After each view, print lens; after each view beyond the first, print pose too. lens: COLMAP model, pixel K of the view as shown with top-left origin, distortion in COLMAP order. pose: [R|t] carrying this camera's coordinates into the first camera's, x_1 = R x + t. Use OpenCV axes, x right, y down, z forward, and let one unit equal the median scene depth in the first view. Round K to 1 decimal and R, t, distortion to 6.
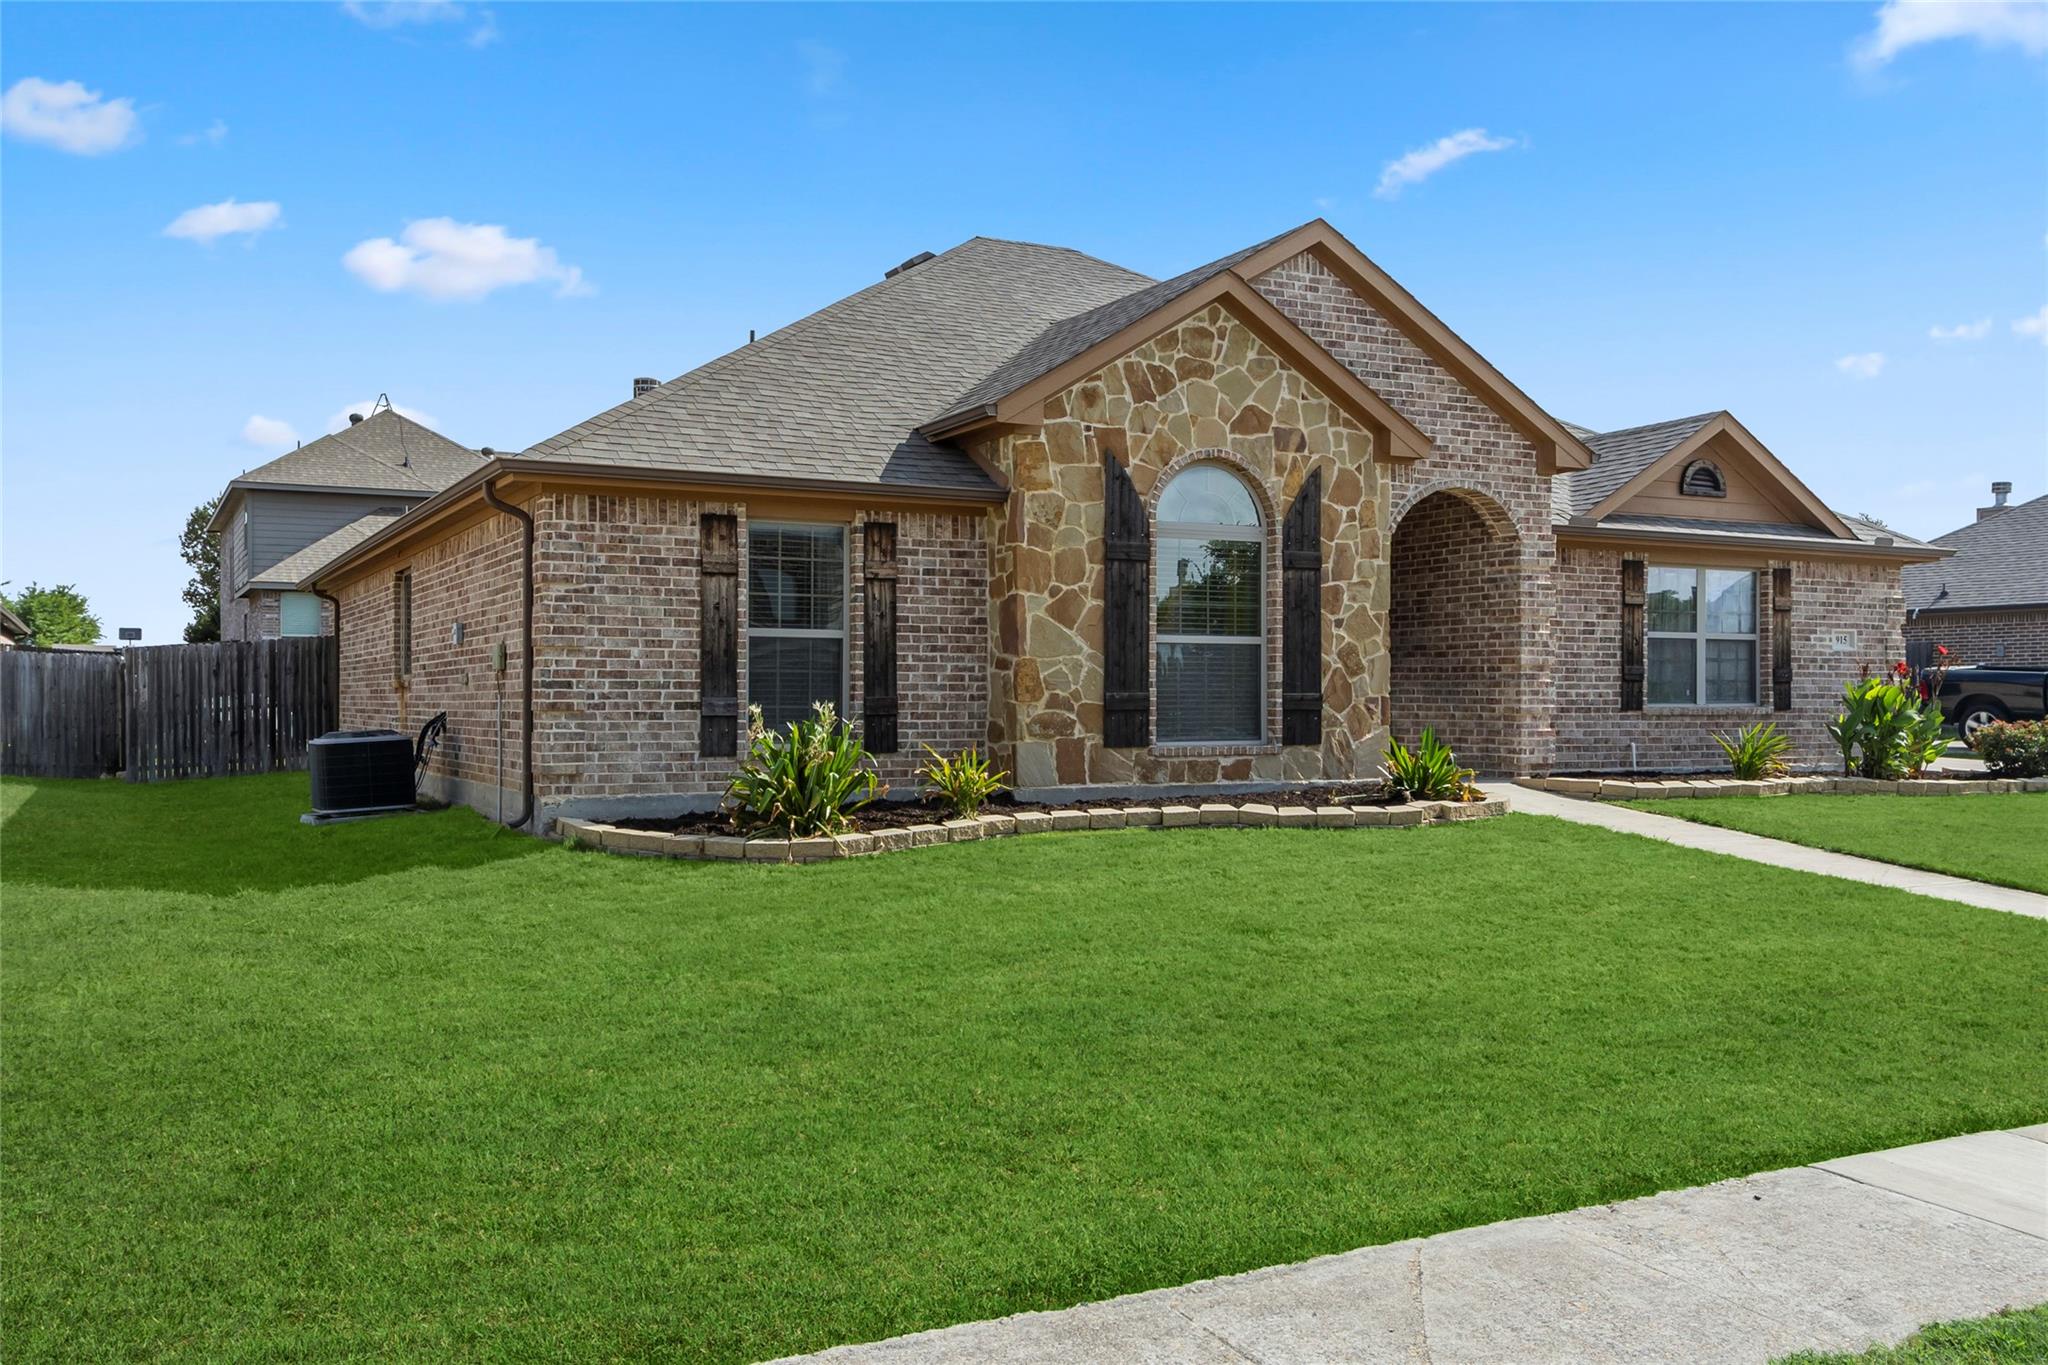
lens RADIAL K [[1785.1, 0, 1024.0], [0, 1785.1, 682.5], [0, 0, 1]] dist [-0.000468, -0.001964]
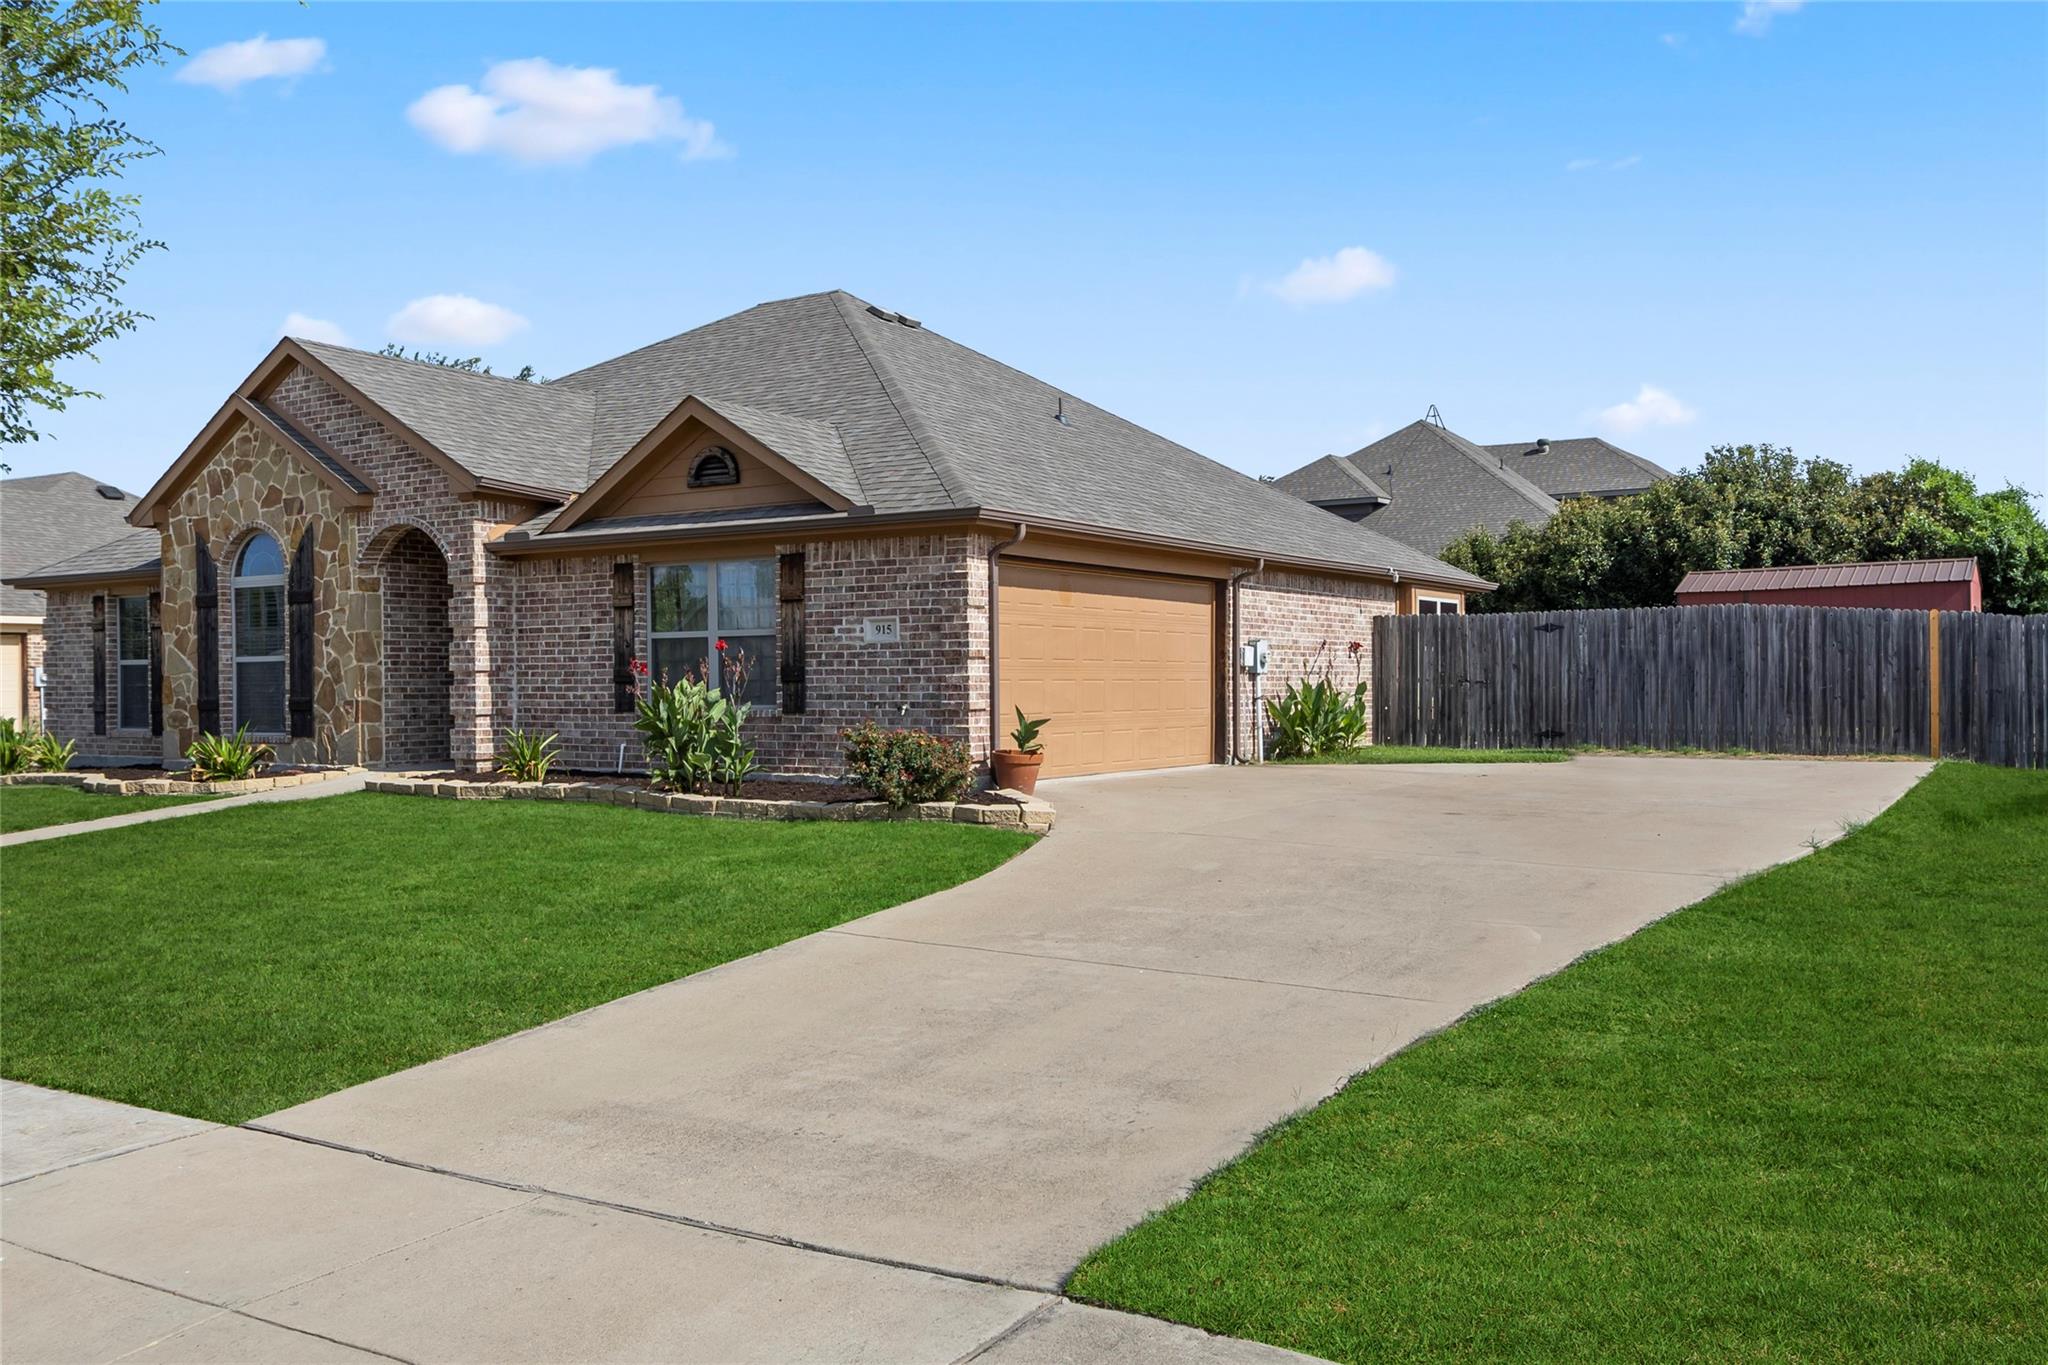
lens RADIAL K [[1785.1, 0, 1024.0], [0, 1785.1, 682.5], [0, 0, 1]] dist [-0.000468, -0.001964]
pose [[0.476745, -0.008174, -0.879004, 1.369376], [0.012534, 0.999918, -0.002501, 0.004443], [0.878952, -0.009825, 0.476808, 0.735102]]
